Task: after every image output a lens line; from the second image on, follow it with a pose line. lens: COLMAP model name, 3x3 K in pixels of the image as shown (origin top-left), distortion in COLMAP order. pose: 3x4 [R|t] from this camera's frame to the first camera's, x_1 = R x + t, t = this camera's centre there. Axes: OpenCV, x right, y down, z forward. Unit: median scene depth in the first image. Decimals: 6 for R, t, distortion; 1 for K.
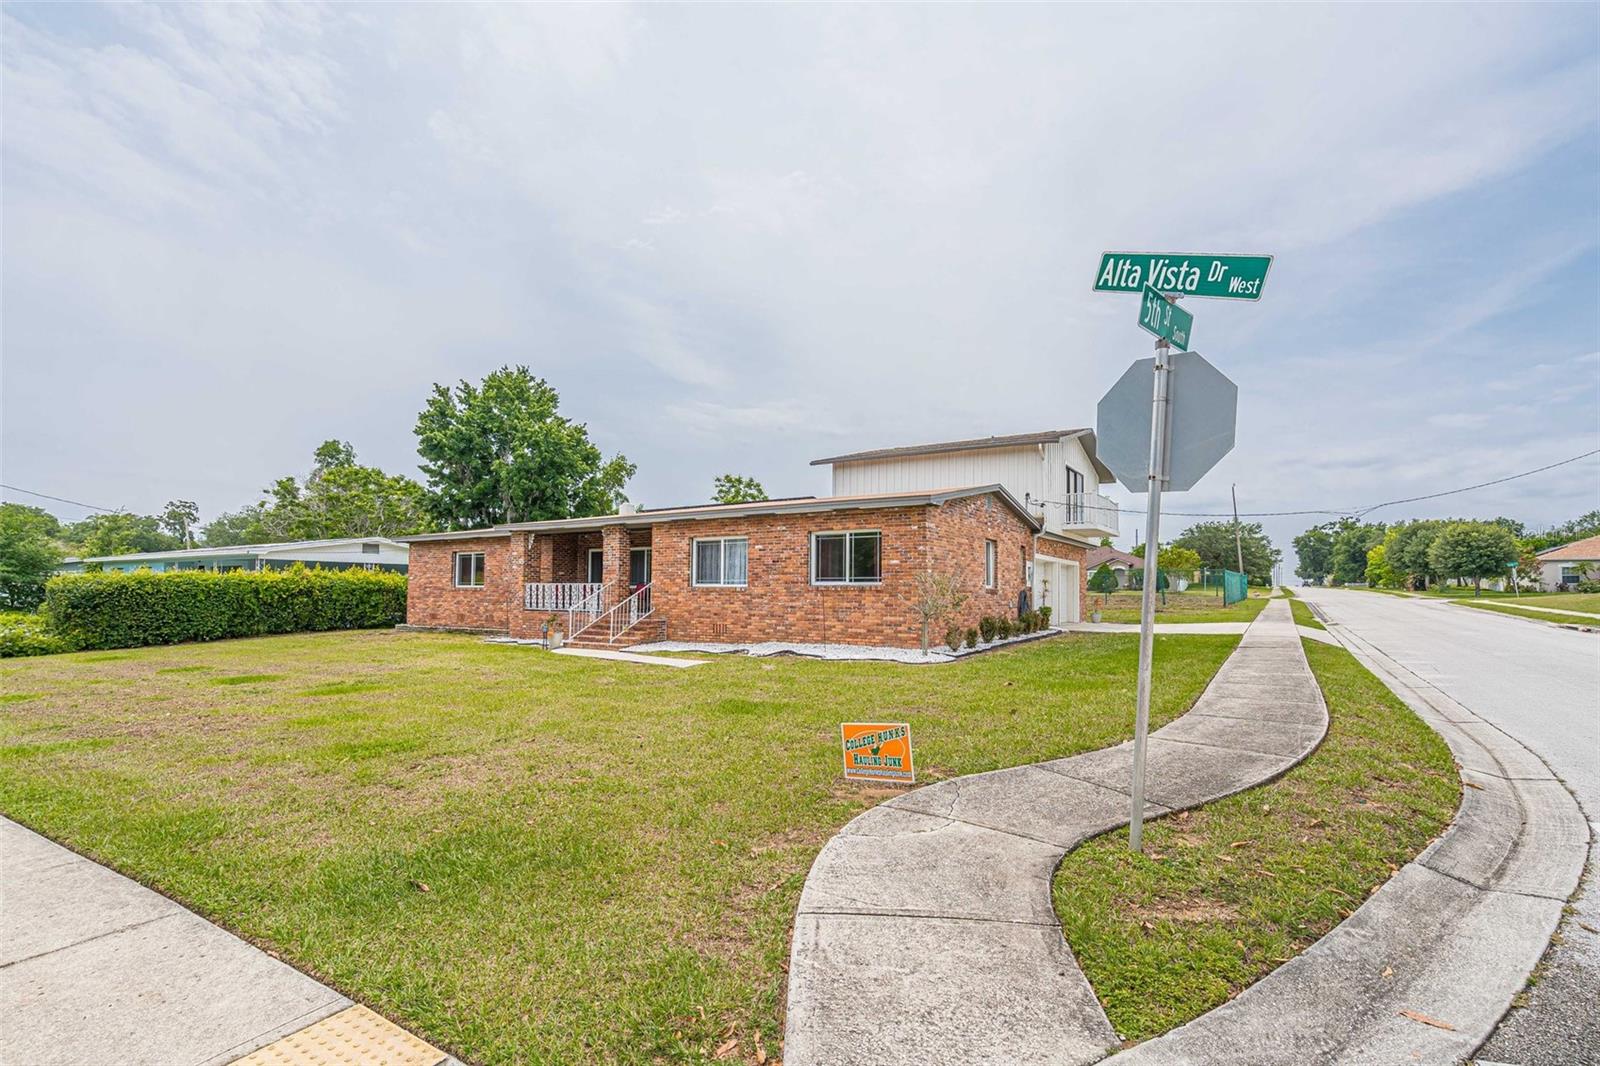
lens RADIAL K [[738.1, 0, 807.6], [0, 738.1, 541.4], [0, 0, 1]] dist [-0.001590, -0.000327]
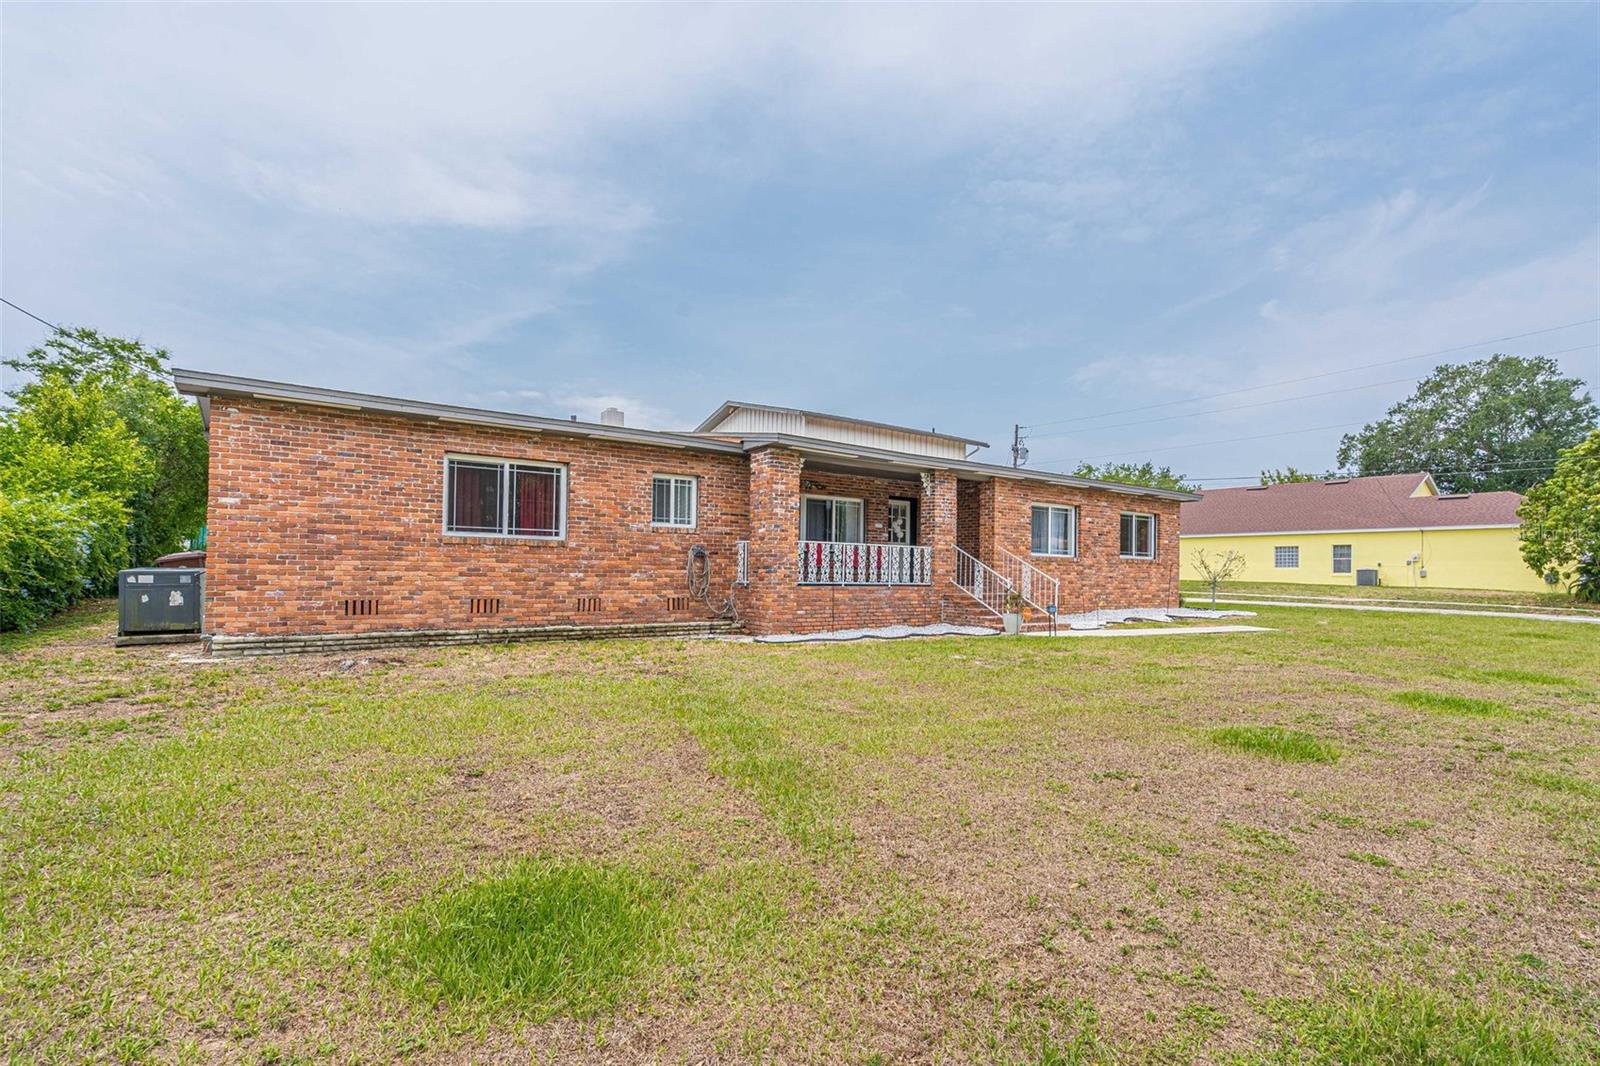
lens RADIAL K [[738.1, 0, 807.6], [0, 738.1, 541.4], [0, 0, 1]] dist [-0.001590, -0.000327]
pose [[0.383791, 0.039970, 0.922554, -0.916060], [-0.077595, 0.996925, -0.010912, 0.062970], [-0.920154, -0.067397, 0.385713, 0.756572]]
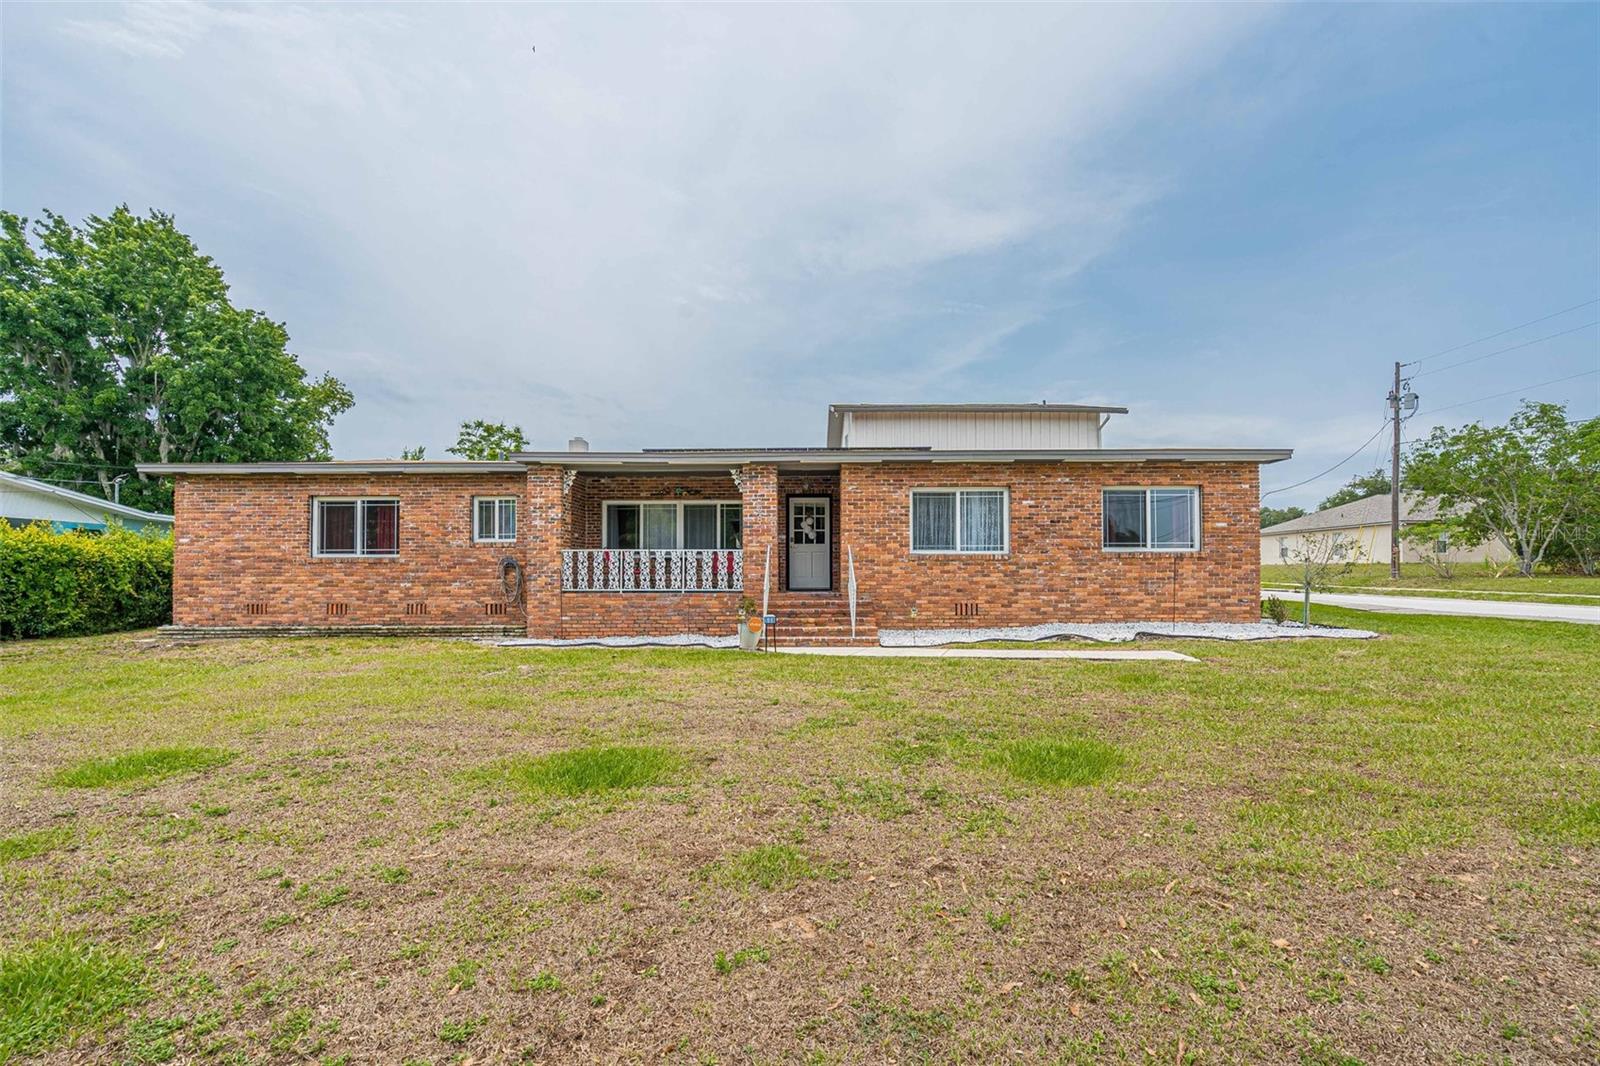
lens RADIAL K [[738.1, 0, 807.6], [0, 738.1, 541.4], [0, 0, 1]] dist [-0.001590, -0.000327]
pose [[0.850021, 0.016706, 0.526484, -0.528897], [-0.030108, 0.999404, 0.016898, 0.033255], [-0.525888, -0.030215, 0.850017, 0.362048]]
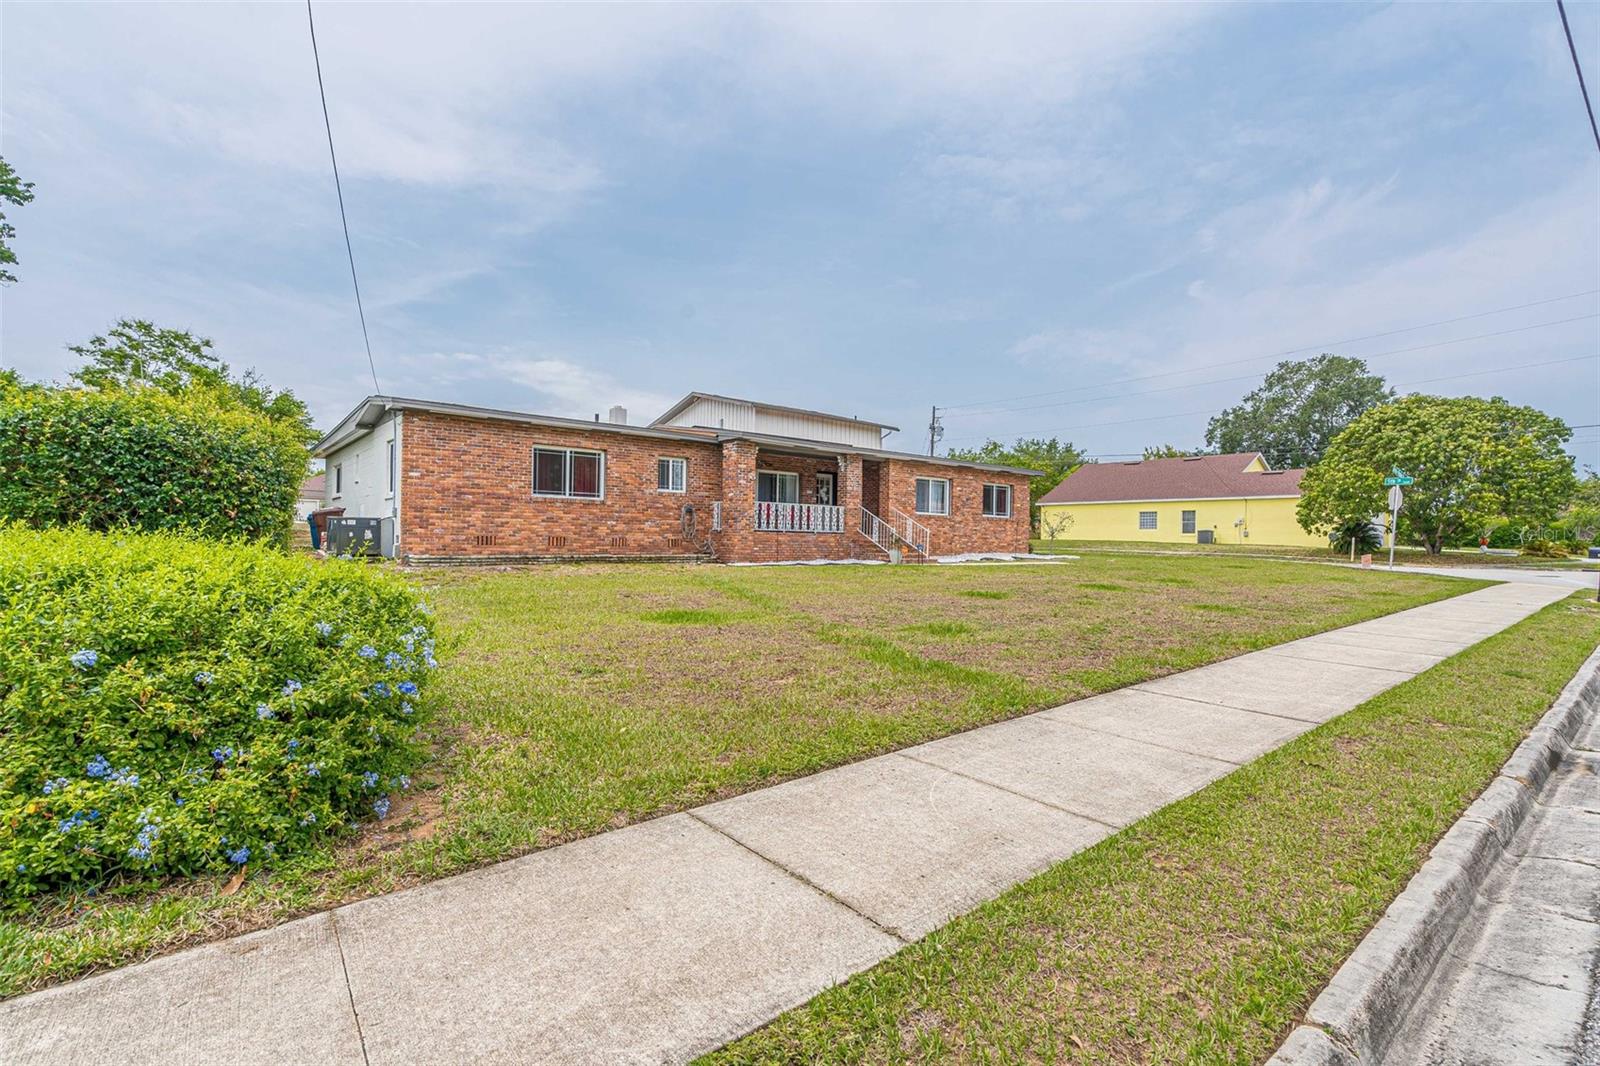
lens RADIAL K [[722.6, 0, 799.4], [0, 722.6, 524.8], [0, 0, 1]] dist [-0.001495, 0.000014]
pose [[0.319455, 0.019685, 0.947397, -1.184378], [-0.081315, 0.996666, 0.006710, 0.074235], [-0.944106, -0.079181, 0.319990, 0.658172]]
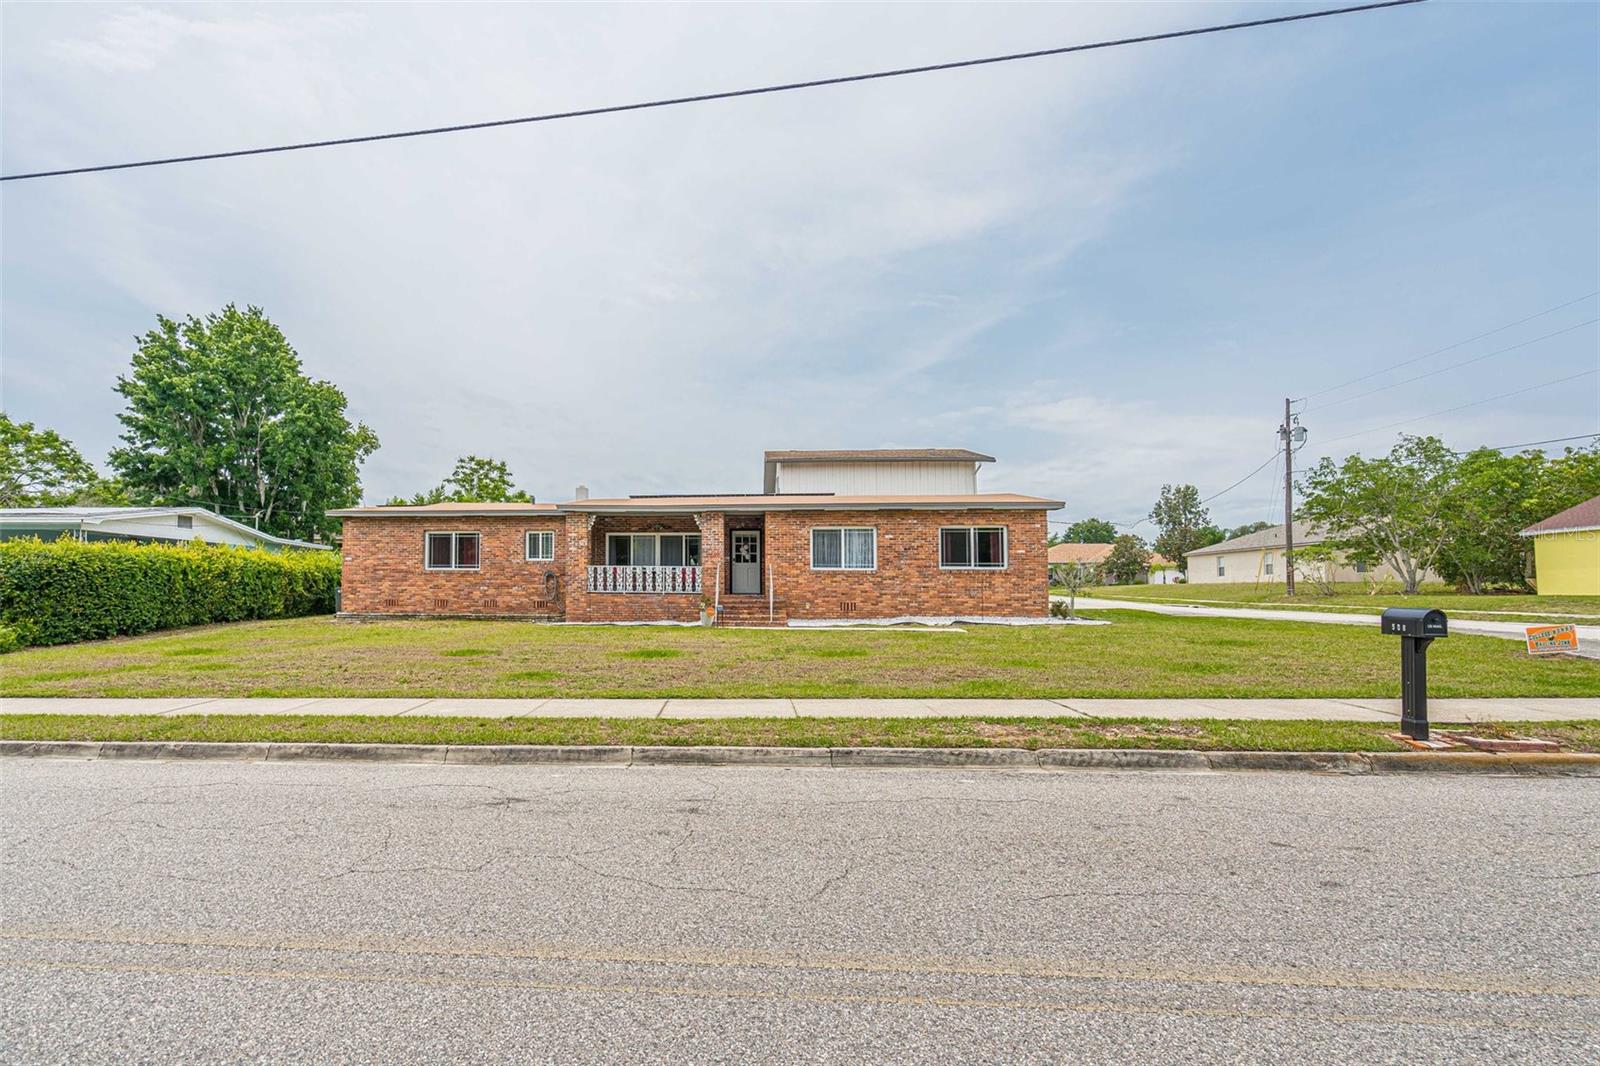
lens RADIAL K [[785.0, 0, 672.9], [0, 785.0, 525.7], [0, 0, 1]] dist [-0.004410, 0.000005]
pose [[0.900120, 0.037670, 0.434010, -0.727176], [-0.032318, 0.999283, -0.019707, 0.020582], [-0.434441, 0.003712, 0.900693, 0.014295]]
